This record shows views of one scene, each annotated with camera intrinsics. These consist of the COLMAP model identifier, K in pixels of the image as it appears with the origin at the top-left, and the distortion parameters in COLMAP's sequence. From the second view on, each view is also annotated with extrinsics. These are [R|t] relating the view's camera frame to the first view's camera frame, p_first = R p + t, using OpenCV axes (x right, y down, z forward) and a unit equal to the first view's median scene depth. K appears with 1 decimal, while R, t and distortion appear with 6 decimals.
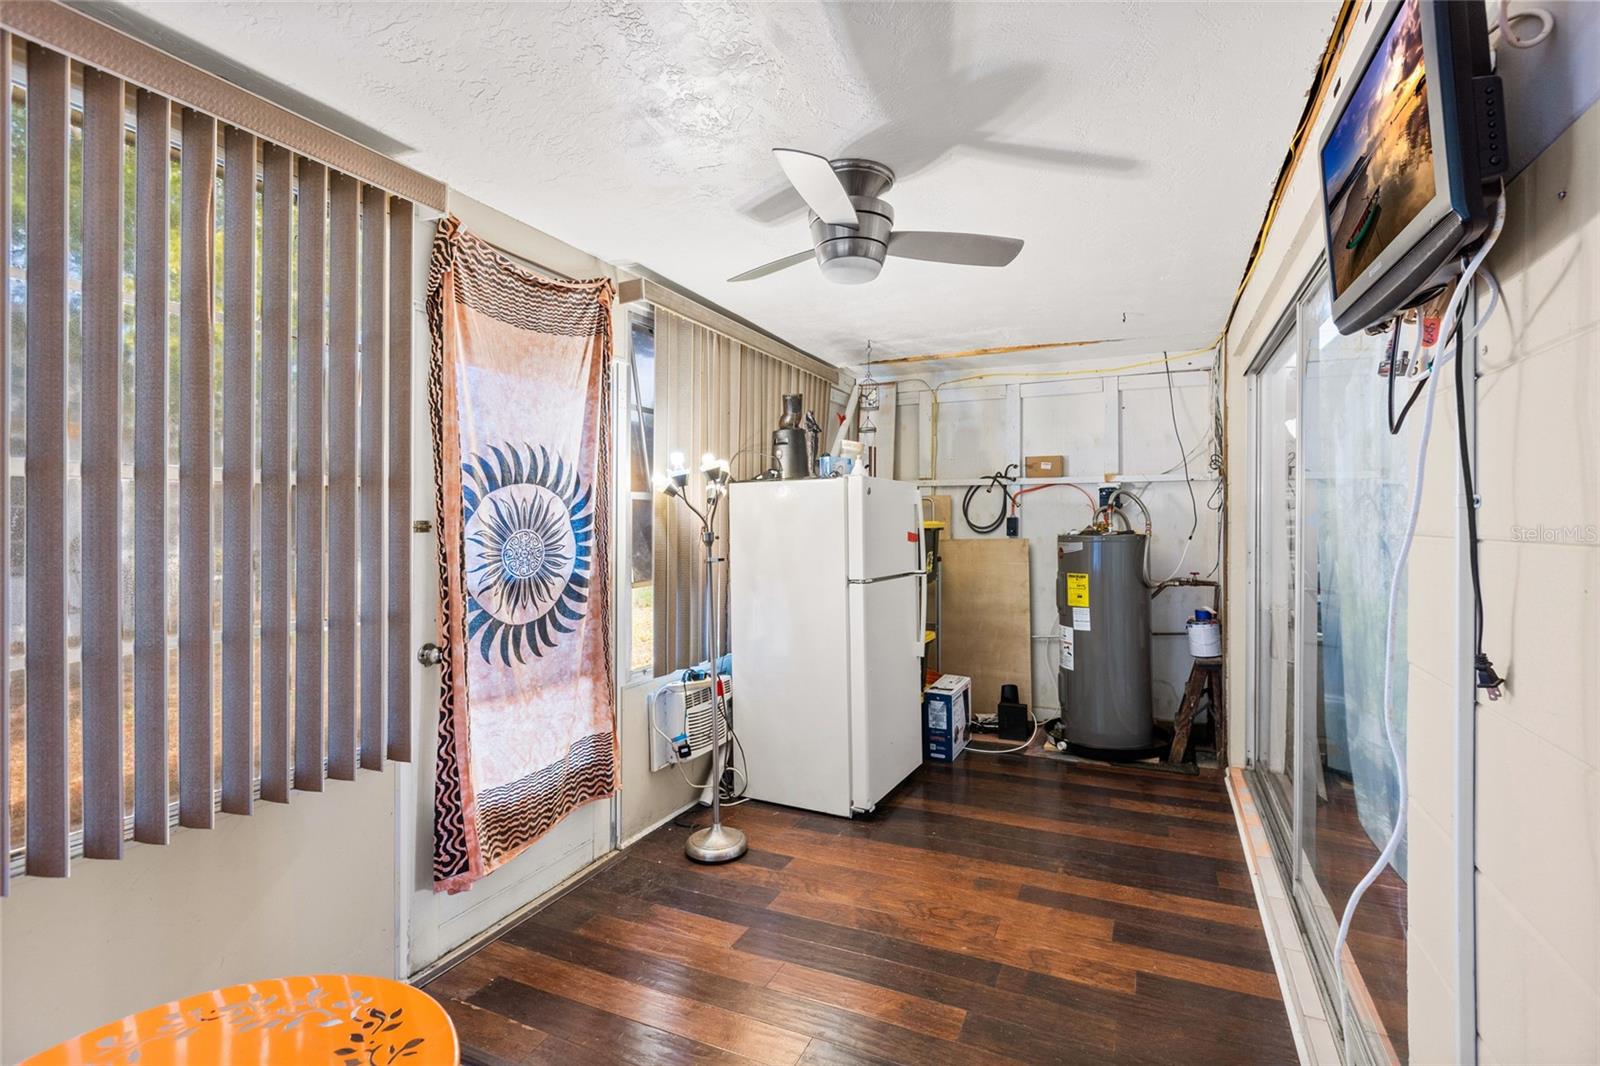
lens RADIAL K [[731.1, 0, 807.7], [0, 731.1, 532.5], [0, 0, 1]] dist [0.002054, 0.000265]
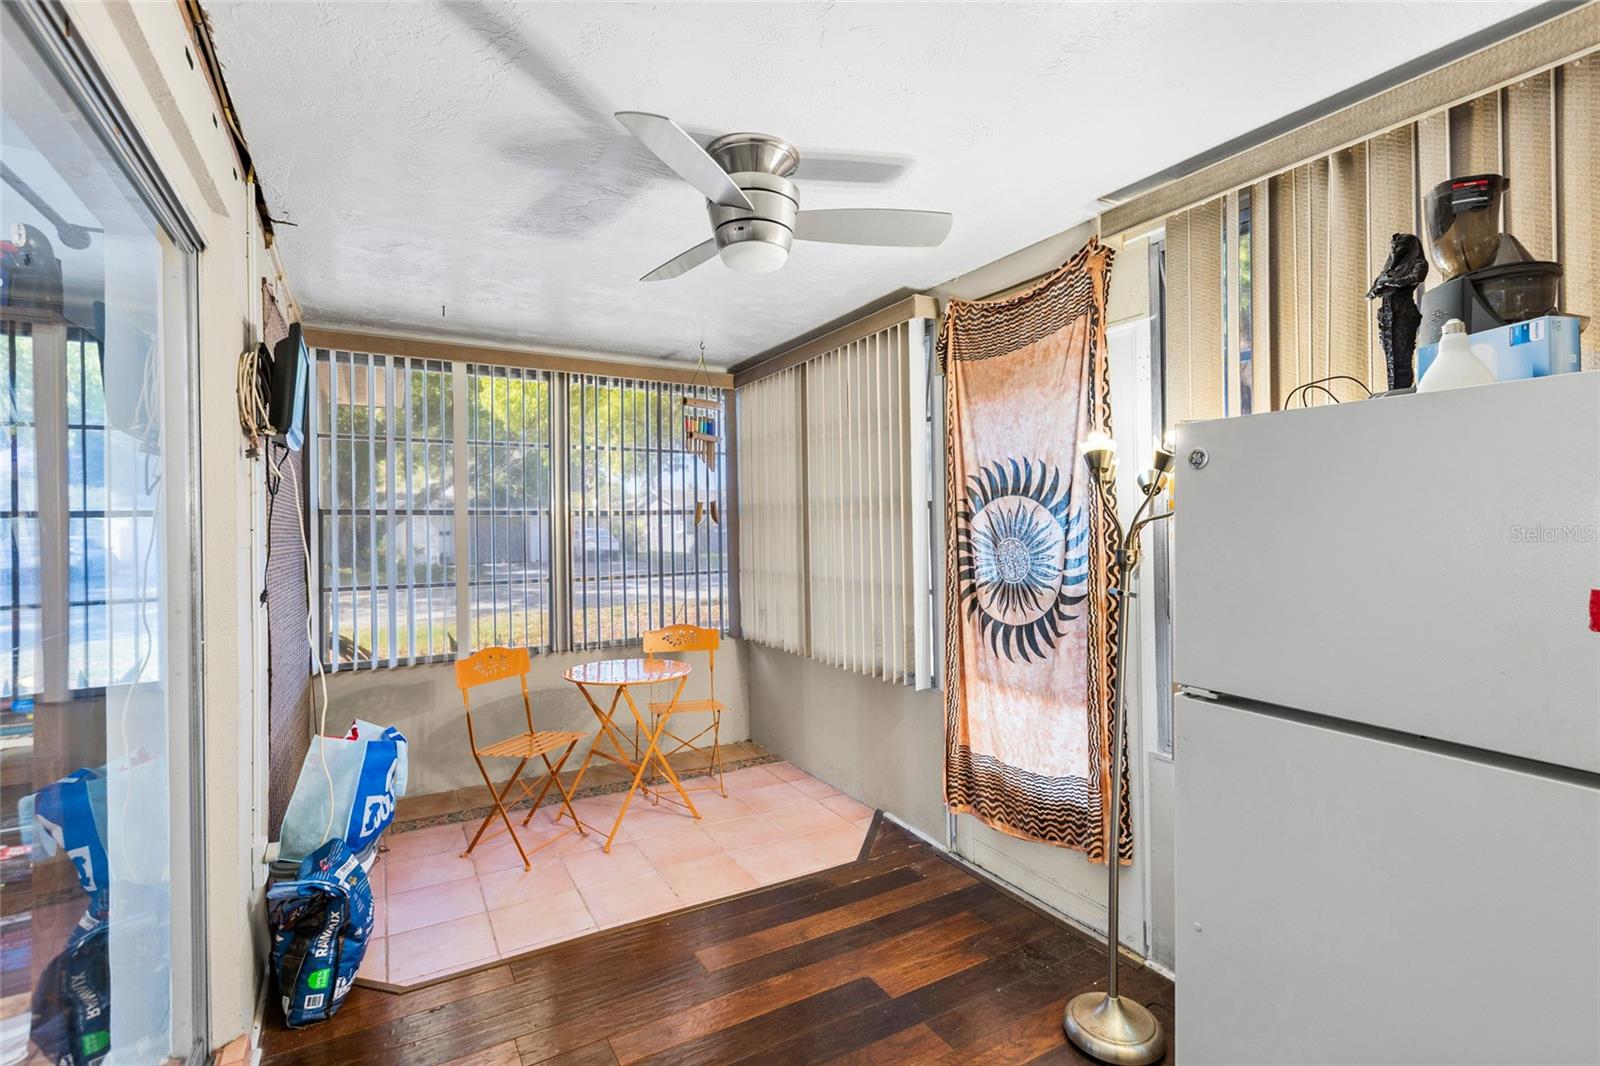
lens RADIAL K [[728.1, 0, 811.4], [0, 728.1, 516.6], [0, 0, 1]] dist [0.001710, 0.000178]
pose [[-0.559293, 0.007359, -0.828937, 0.661169], [0.011575, 0.999932, 0.001067, -0.039954], [0.828889, -0.008998, -0.559340, 1.338844]]
